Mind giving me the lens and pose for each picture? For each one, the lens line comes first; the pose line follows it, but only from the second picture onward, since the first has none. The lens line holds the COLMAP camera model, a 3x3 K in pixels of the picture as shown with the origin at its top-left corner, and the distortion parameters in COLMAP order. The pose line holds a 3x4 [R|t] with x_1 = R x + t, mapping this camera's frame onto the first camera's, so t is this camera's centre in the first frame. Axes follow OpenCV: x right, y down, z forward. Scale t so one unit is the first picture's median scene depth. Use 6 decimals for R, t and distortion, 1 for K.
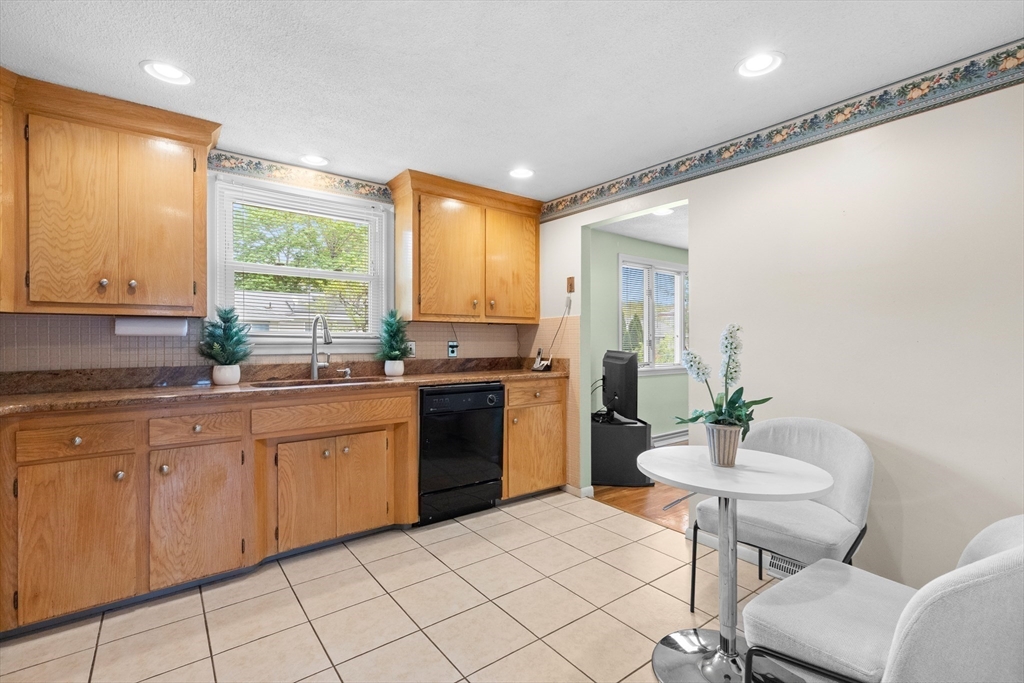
lens RADIAL K [[456.5, 0, 514.6], [0, 456.5, 349.2], [0, 0, 1]] dist [-0.000334, 0.000019]
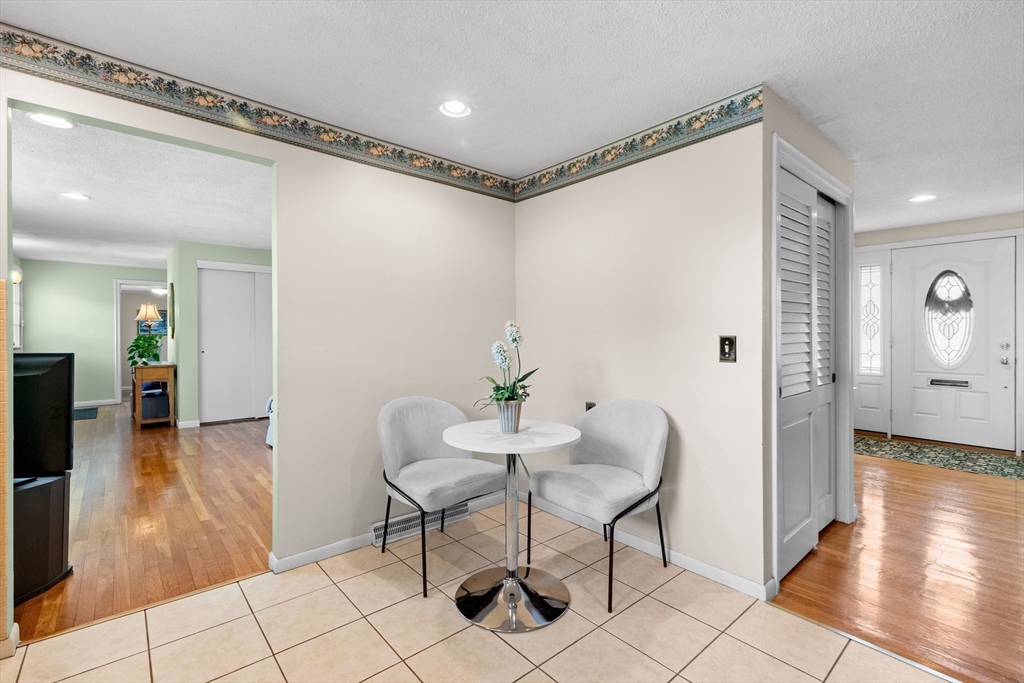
lens RADIAL K [[463.6, 0, 519.5], [0, 463.6, 332.0], [0, 0, 1]] dist [0.000540, -0.000383]
pose [[-0.063956, -0.000740, 0.997952, -0.480277], [0.011718, 0.999930, 0.001492, -0.015741], [-0.997884, 0.011789, -0.063943, 0.608030]]
